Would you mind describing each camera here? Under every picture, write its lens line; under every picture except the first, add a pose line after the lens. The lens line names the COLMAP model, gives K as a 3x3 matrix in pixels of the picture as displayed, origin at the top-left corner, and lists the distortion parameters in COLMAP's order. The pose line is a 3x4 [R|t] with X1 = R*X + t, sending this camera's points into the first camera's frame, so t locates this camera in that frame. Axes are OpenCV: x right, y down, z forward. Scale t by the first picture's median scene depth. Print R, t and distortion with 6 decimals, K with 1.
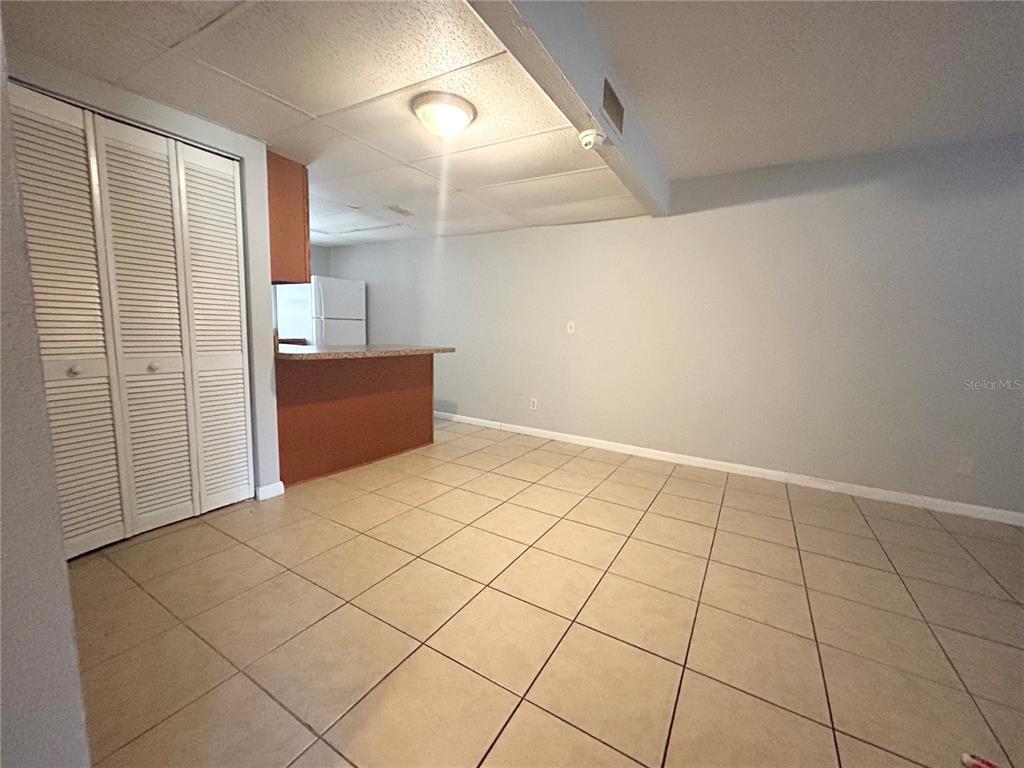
lens RADIAL K [[411.4, 0, 507.9], [0, 411.4, 383.5], [0, 0, 1]] dist [0.000232, -0.000062]
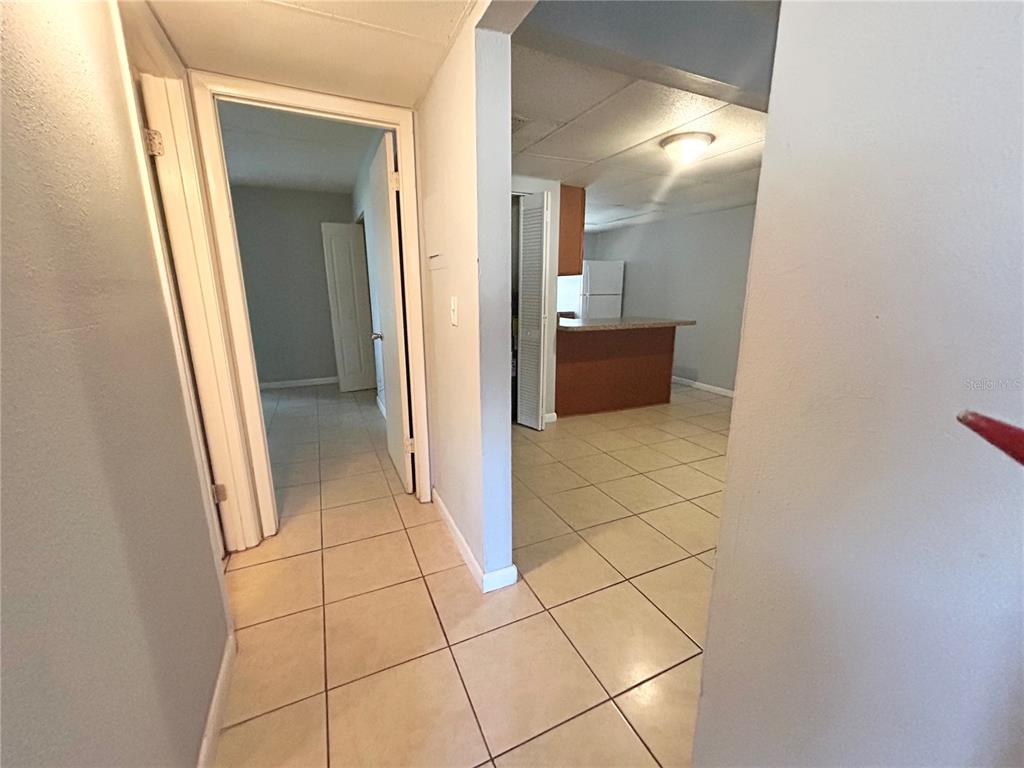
lens RADIAL K [[411.3, 0, 512.0], [0, 411.3, 384.0], [0, 0, 1]] dist [-0.000272, -0.000129]
pose [[0.828354, 0.094166, -0.552233, 0.095699], [-0.048159, 0.994092, 0.097272, -0.001161], [0.558131, -0.053981, 0.827995, -0.230615]]
